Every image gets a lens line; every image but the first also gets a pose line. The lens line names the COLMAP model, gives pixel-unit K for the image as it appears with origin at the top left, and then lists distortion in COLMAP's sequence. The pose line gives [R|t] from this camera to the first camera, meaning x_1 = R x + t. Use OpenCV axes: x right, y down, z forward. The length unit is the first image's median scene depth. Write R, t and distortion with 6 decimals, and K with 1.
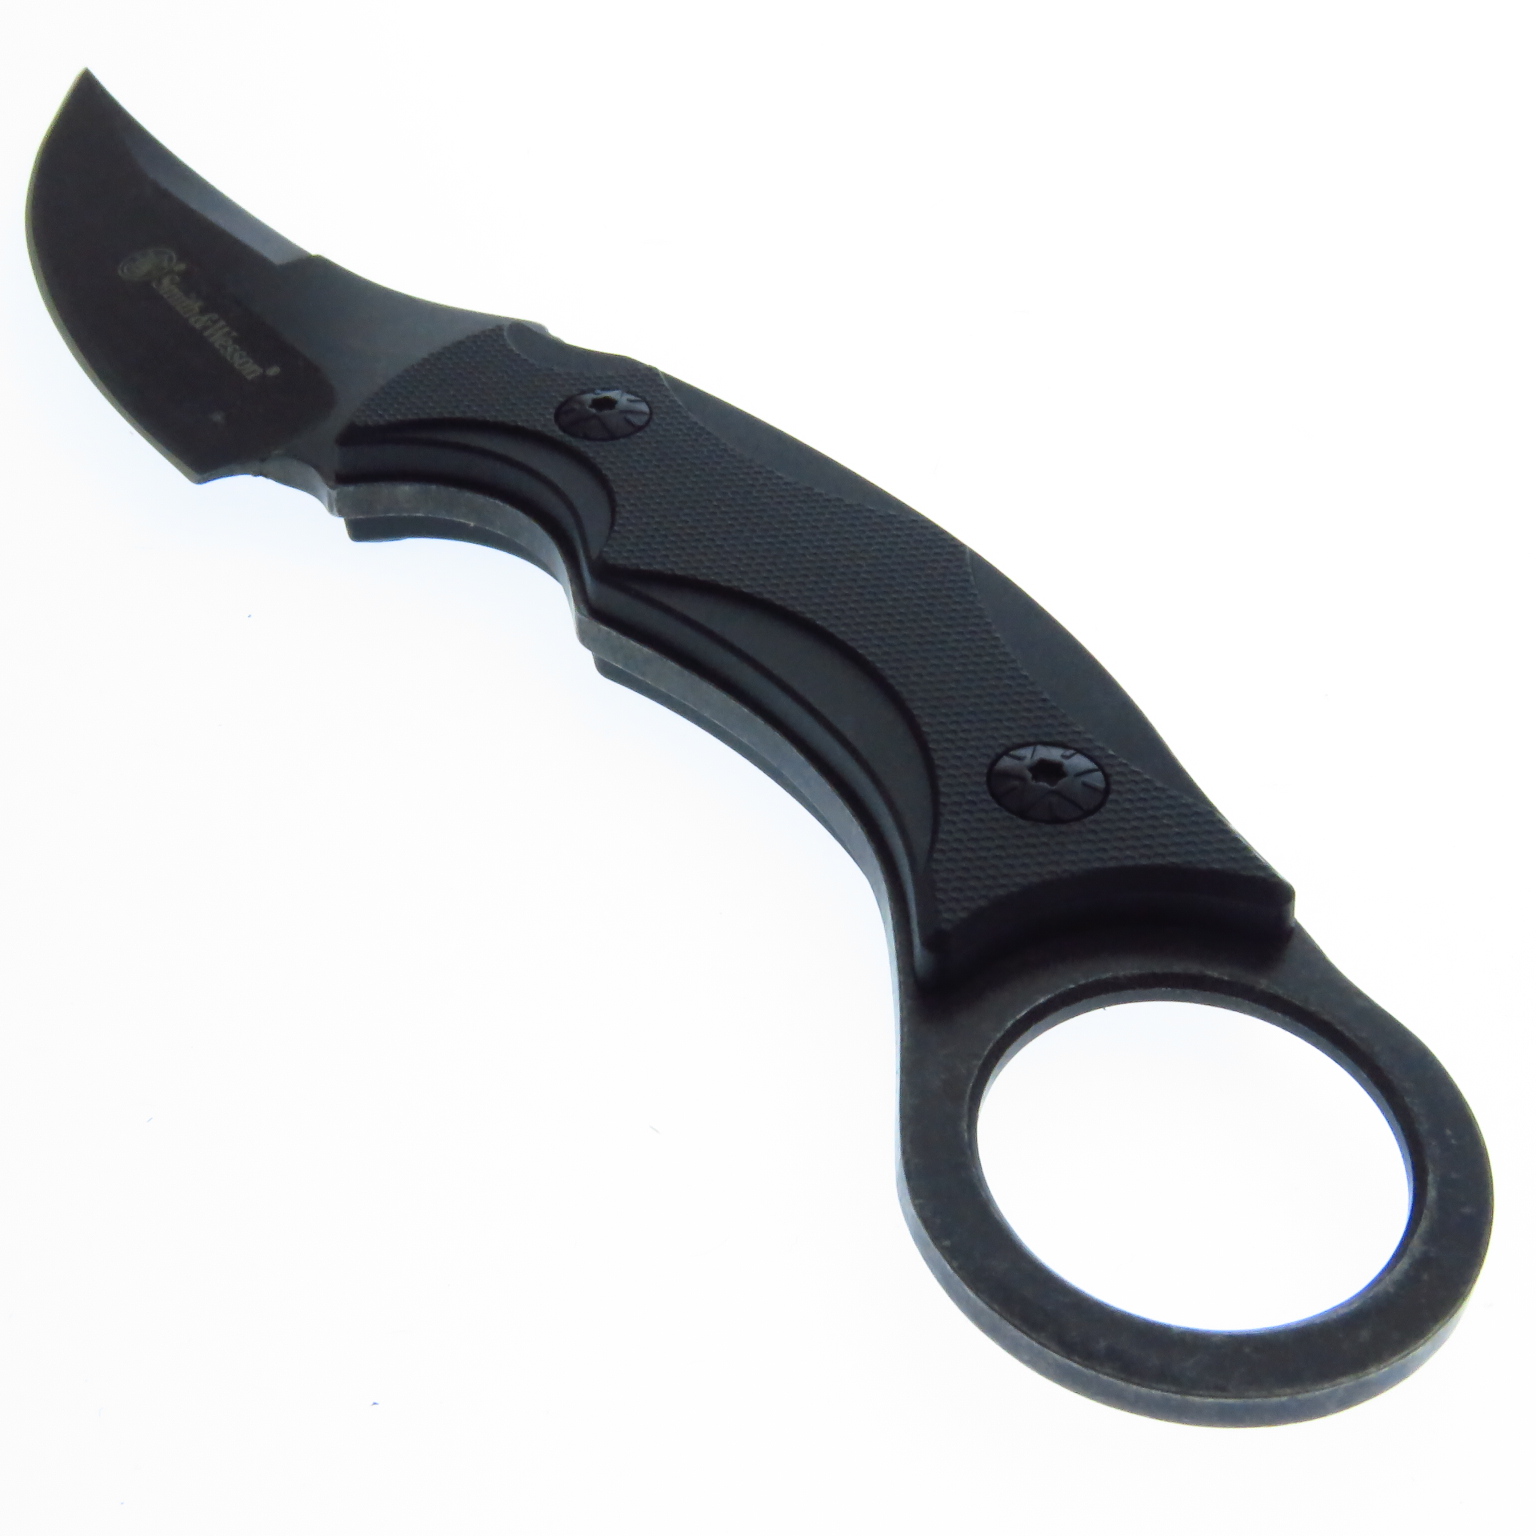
lens RADIAL K [[2176.0, 0, 770.6], [0, 2176.0, 776.2], [0, 0, 1]] dist [-0.009519, 0.000000]
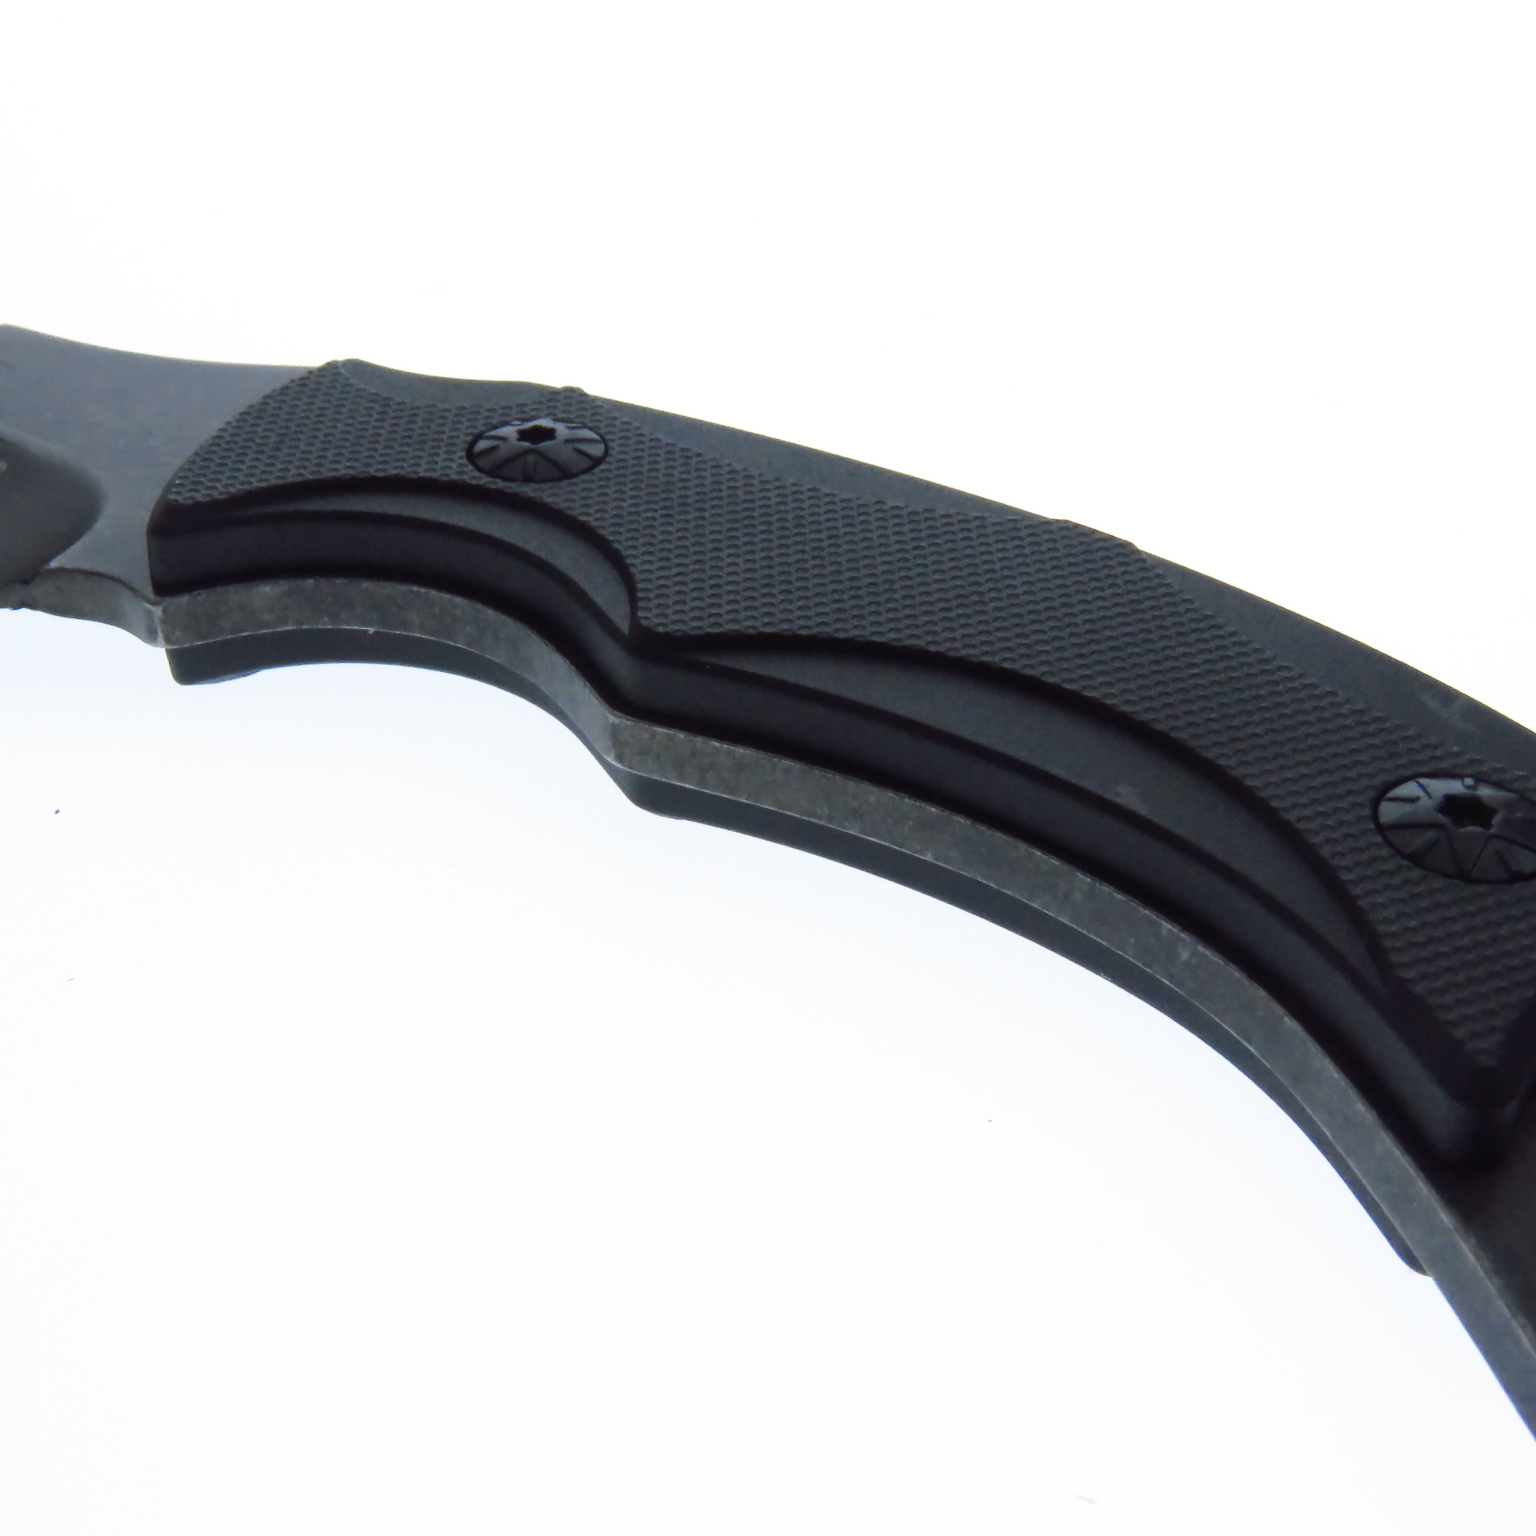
lens RADIAL K [[2176.0, 0, 769.1], [0, 2176.0, 757.7], [0, 0, 1]] dist [-0.009519, 0.000000]
pose [[0.960249, -0.146993, 0.237307, -0.186007], [0.171631, 0.981345, -0.086626, 0.002296], [-0.220147, 0.123912, 0.967565, 0.328929]]
